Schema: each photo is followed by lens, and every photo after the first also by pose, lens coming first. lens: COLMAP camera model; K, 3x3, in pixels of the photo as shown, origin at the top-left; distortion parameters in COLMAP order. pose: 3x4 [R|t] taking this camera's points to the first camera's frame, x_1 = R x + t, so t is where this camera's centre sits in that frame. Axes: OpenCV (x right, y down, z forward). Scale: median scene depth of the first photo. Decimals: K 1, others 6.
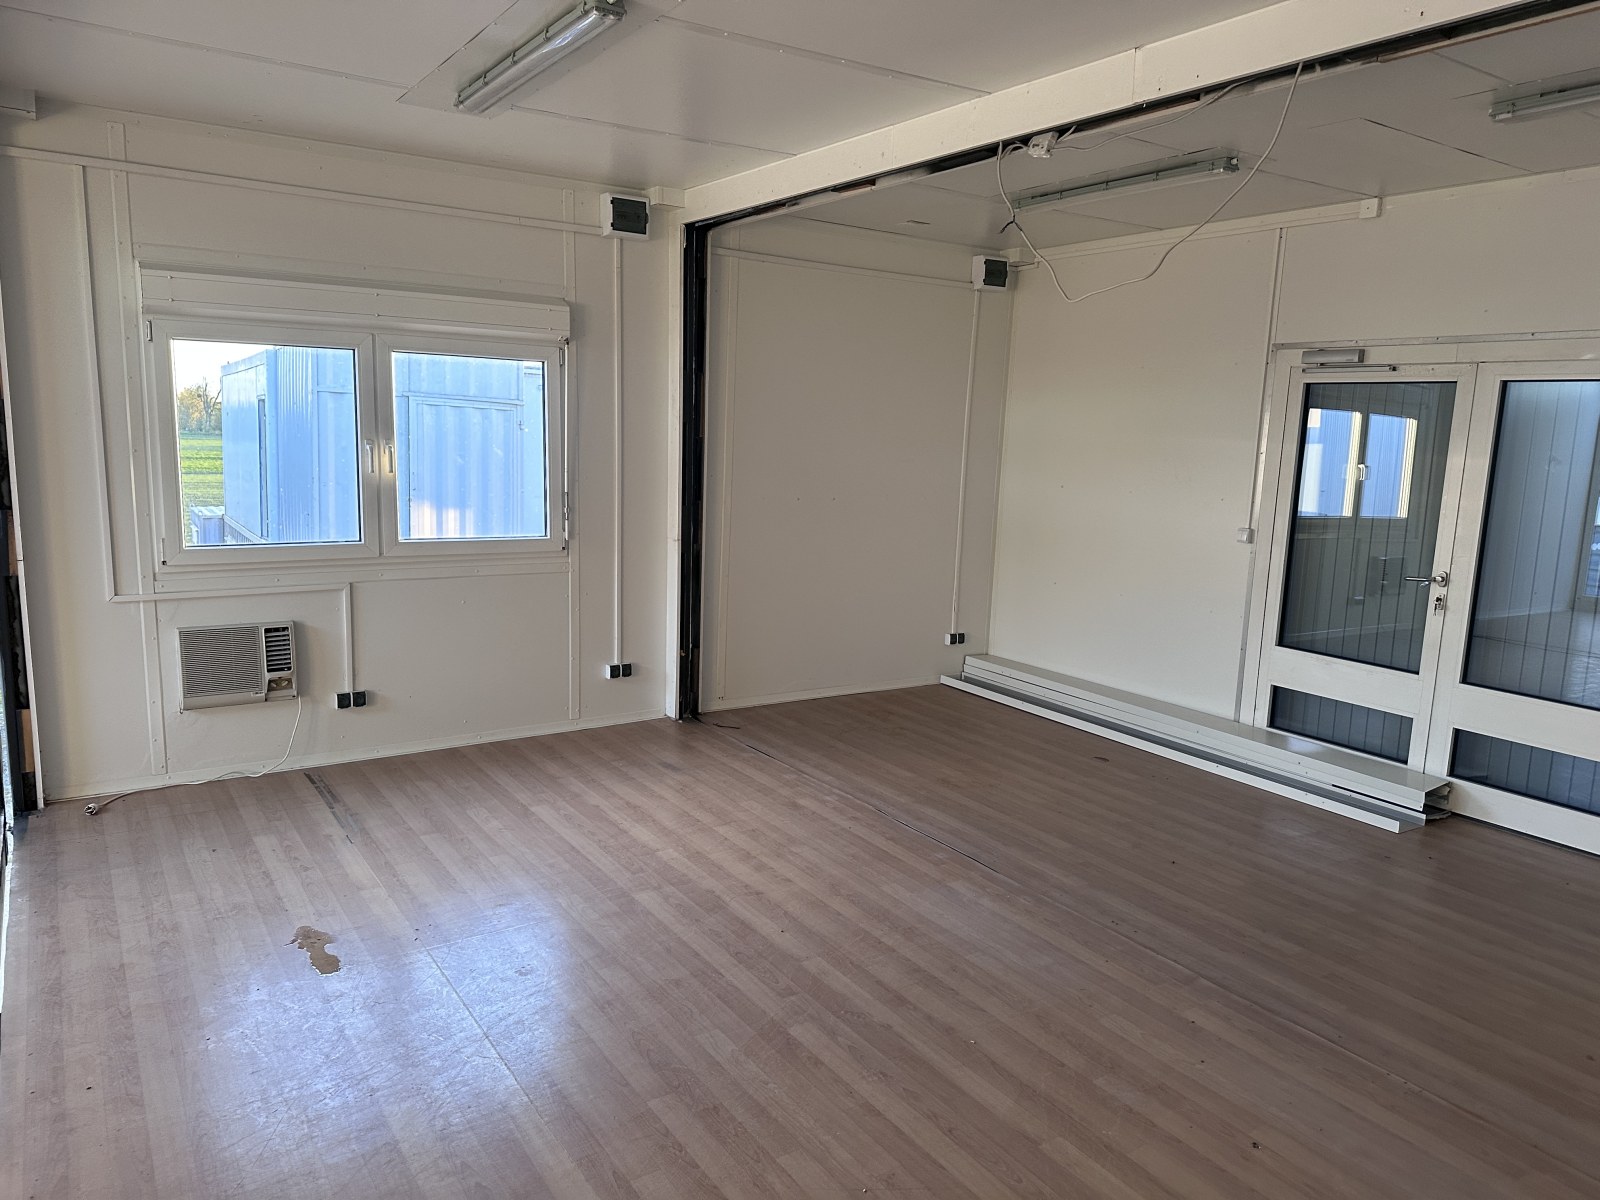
lens RADIAL K [[1110.6, 0, 808.3], [0, 1110.6, 607.9], [0, 0, 1]] dist [0.078904, -0.092243]
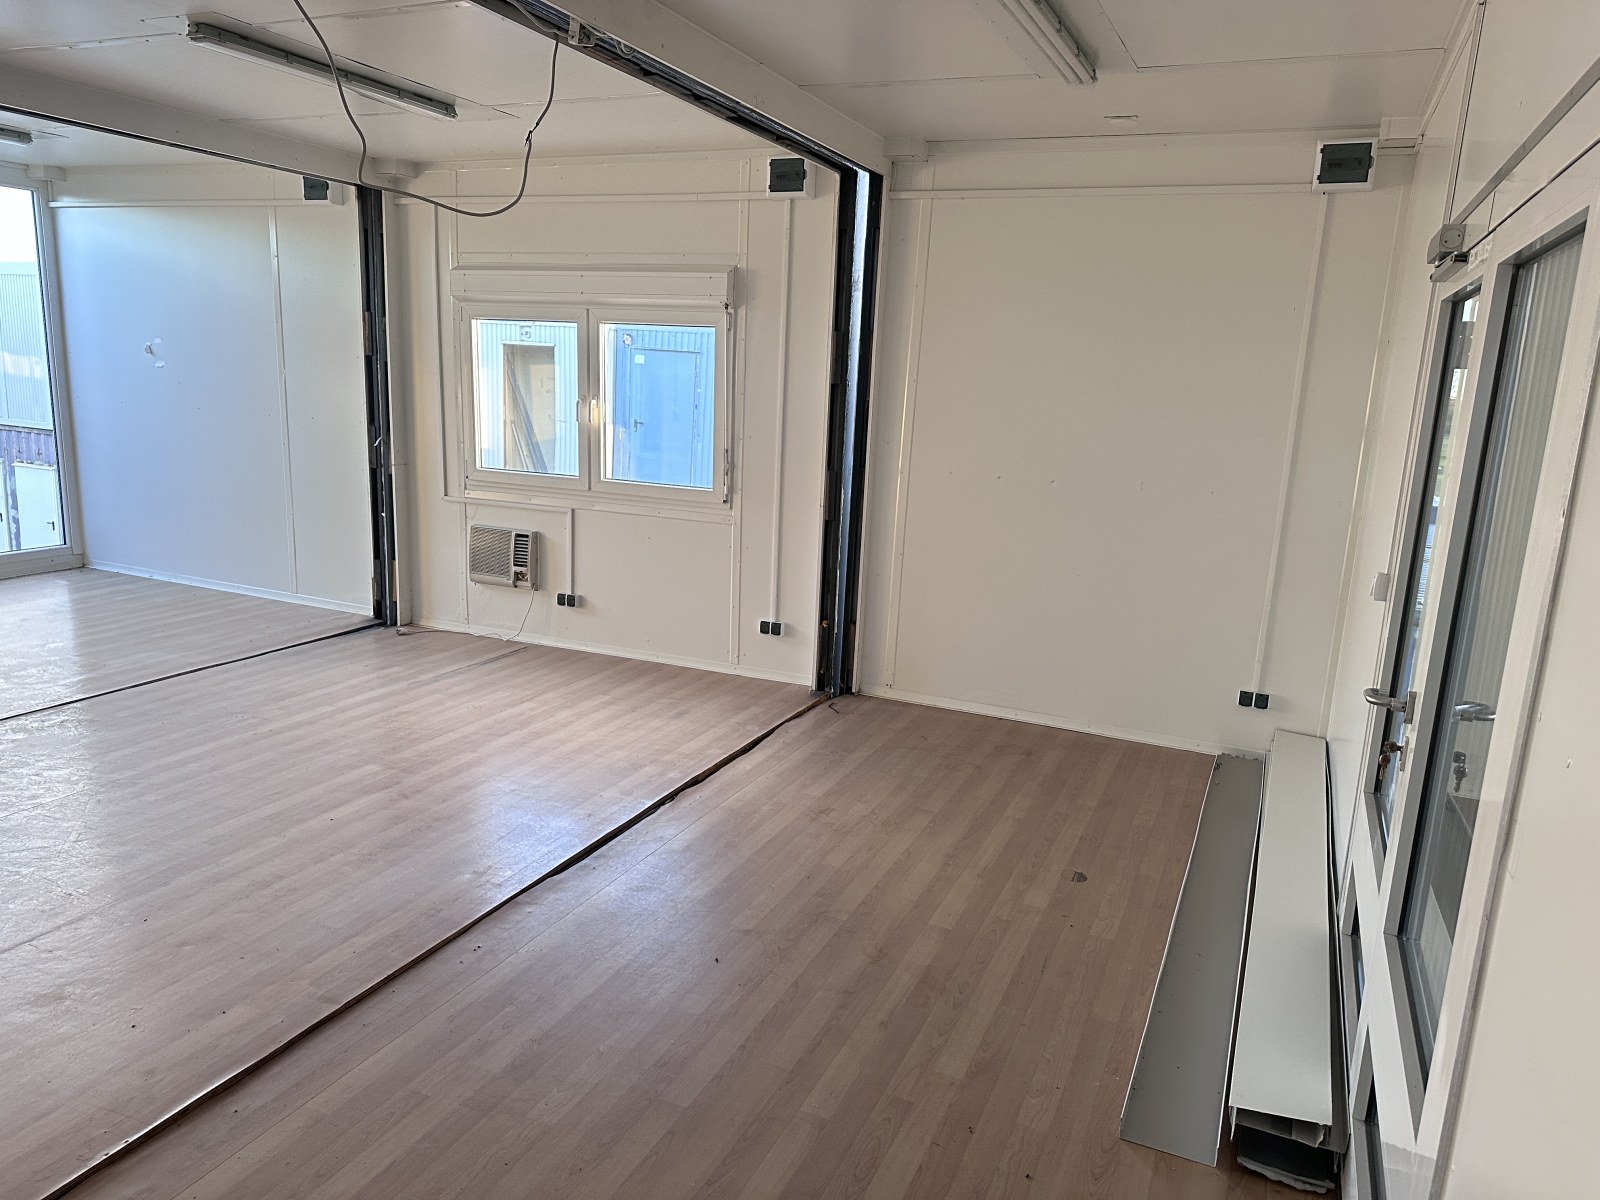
lens RADIAL K [[1110.6, 0, 801.0], [0, 1110.6, 605.3], [0, 0, 1]] dist [0.078904, -0.092243]
pose [[0.541302, 0.161683, -0.825137, 0.816740], [-0.162432, 0.982960, 0.086050, -0.067345], [0.824990, 0.087449, 0.558341, 0.539310]]
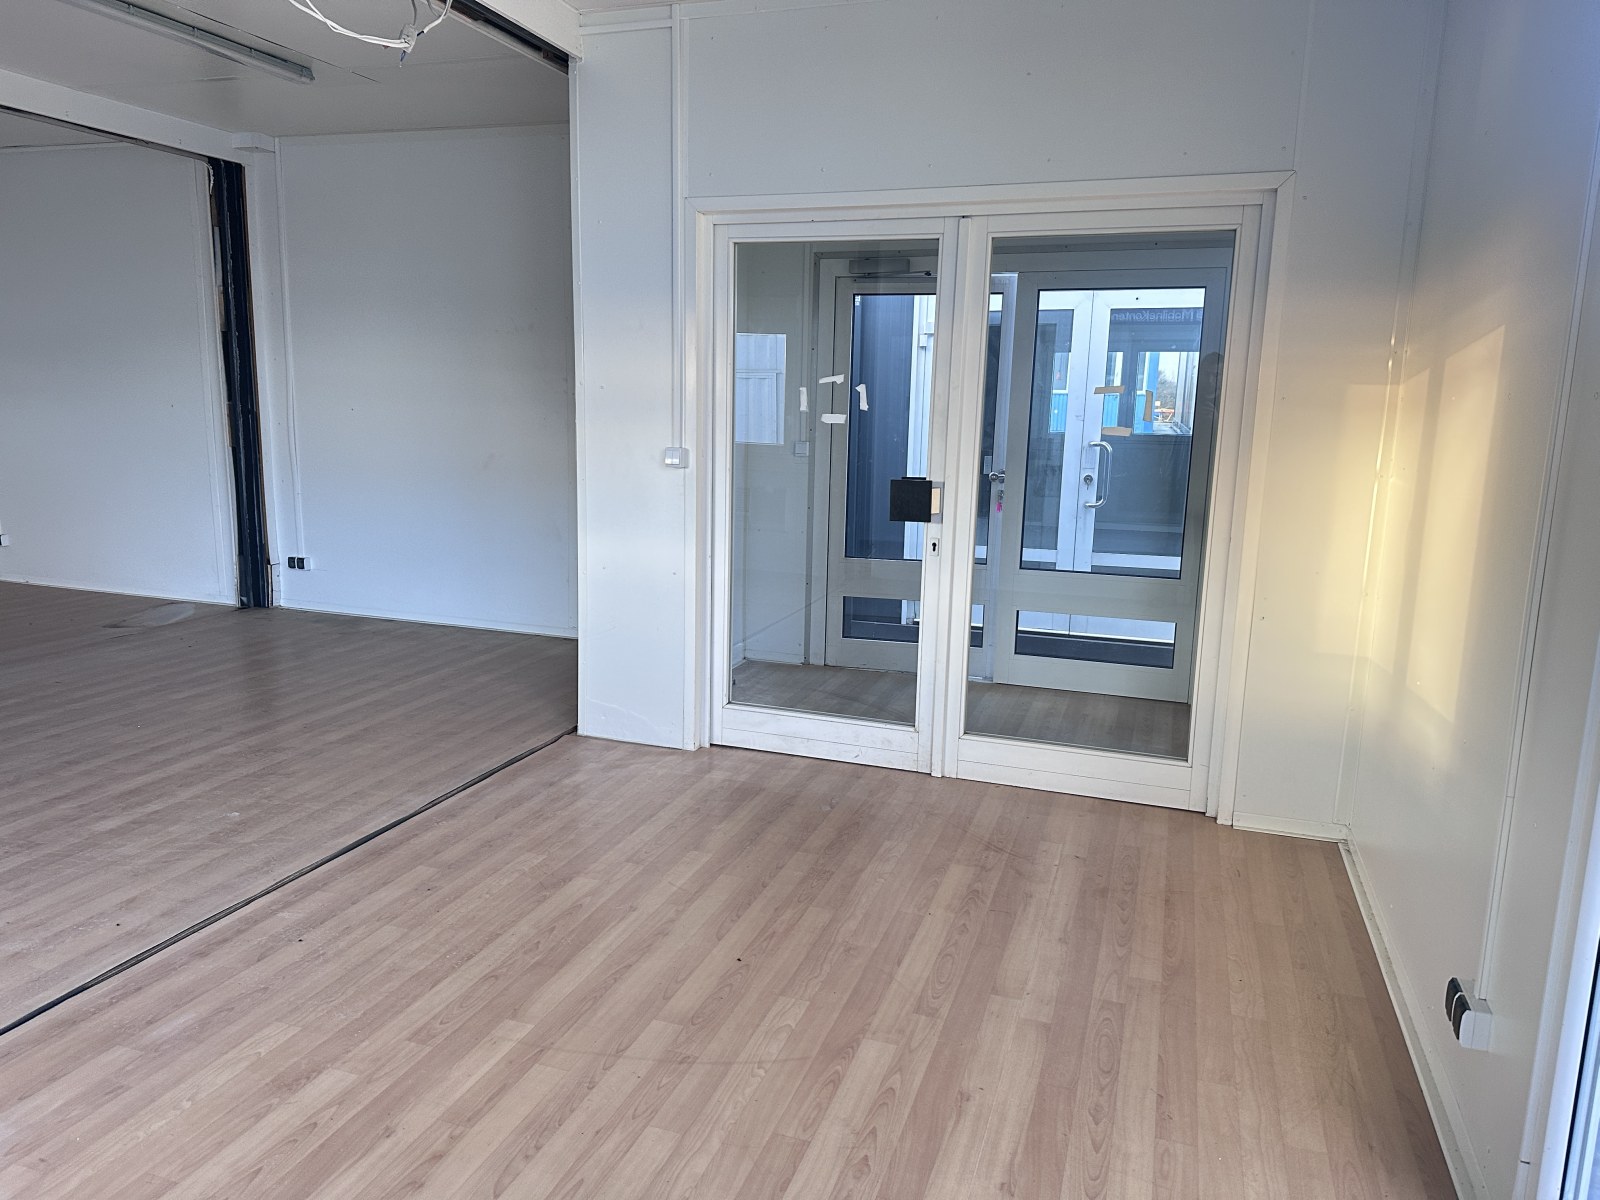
lens RADIAL K [[1110.6, 0, 785.1], [0, 1110.6, 598.0], [0, 0, 1]] dist [0.078904, -0.092243]
pose [[-0.597471, -0.194533, 0.777936, -0.979774], [0.087473, 0.948528, 0.304372, -0.077974], [-0.797105, 0.249902, -0.549702, 0.548334]]
